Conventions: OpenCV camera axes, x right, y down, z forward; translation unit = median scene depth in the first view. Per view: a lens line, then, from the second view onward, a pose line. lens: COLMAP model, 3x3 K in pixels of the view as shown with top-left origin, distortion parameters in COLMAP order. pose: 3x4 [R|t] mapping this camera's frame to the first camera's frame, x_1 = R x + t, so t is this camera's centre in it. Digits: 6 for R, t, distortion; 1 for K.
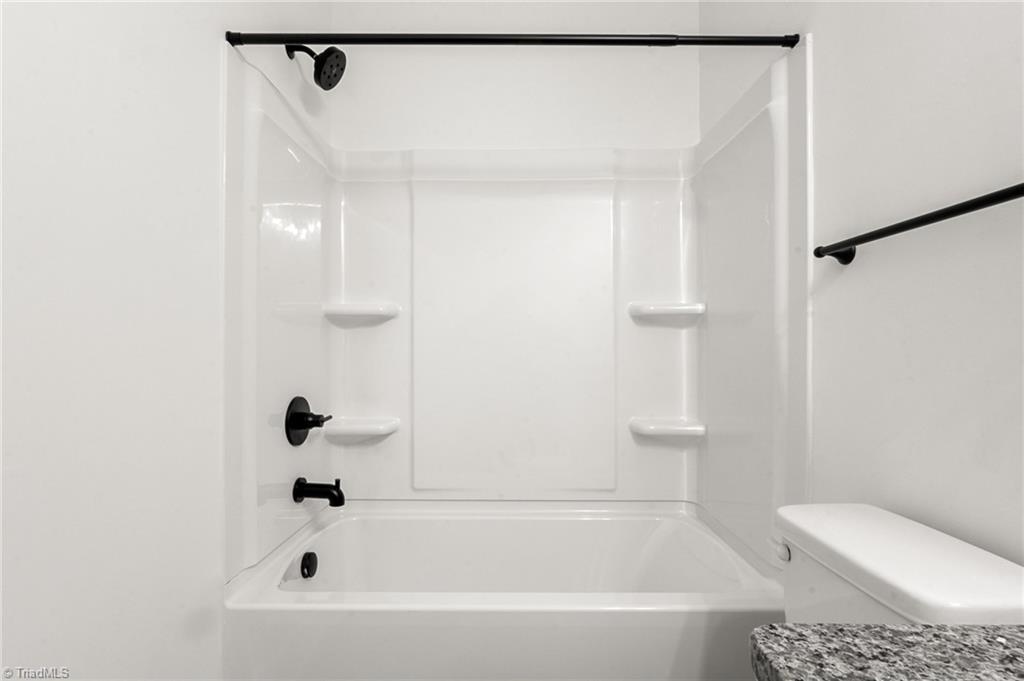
lens RADIAL K [[496.1, 0, 496.1], [0, 496.1, 346.2], [0, 0, 1]] dist [-0.005494, 0.000528]
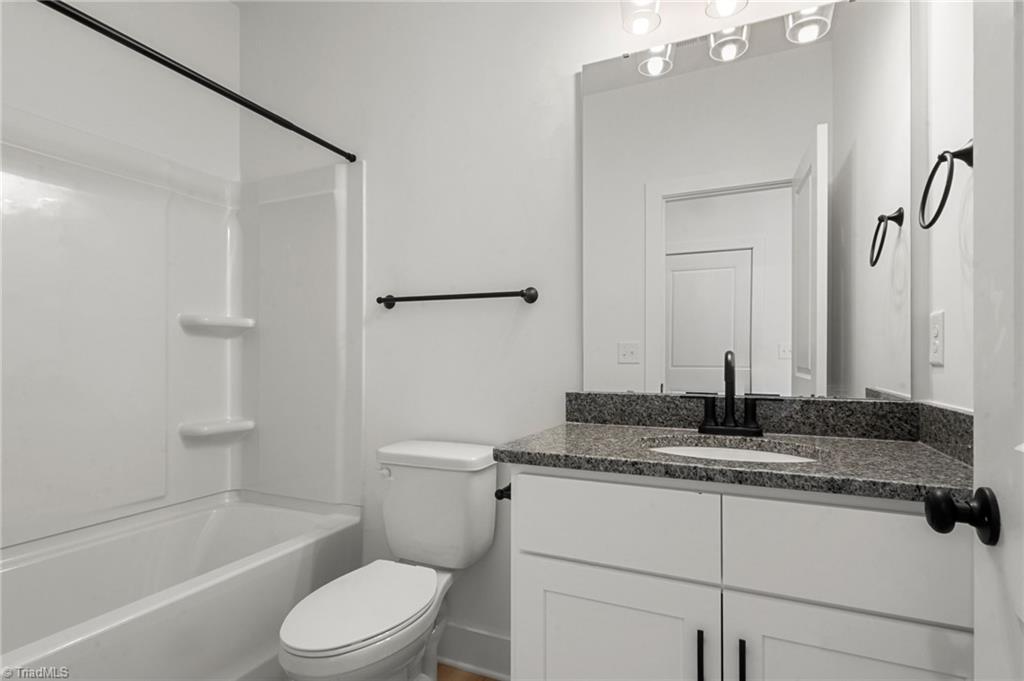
lens RADIAL K [[496.1, 0, 518.9], [0, 496.1, 344.6], [0, 0, 1]] dist [-0.005494, 0.000528]
pose [[0.400647, 0.026030, 0.915863, -0.429135], [-0.009407, 0.999661, -0.024296, -0.001597], [-0.916184, 0.001119, 0.400756, -0.071854]]
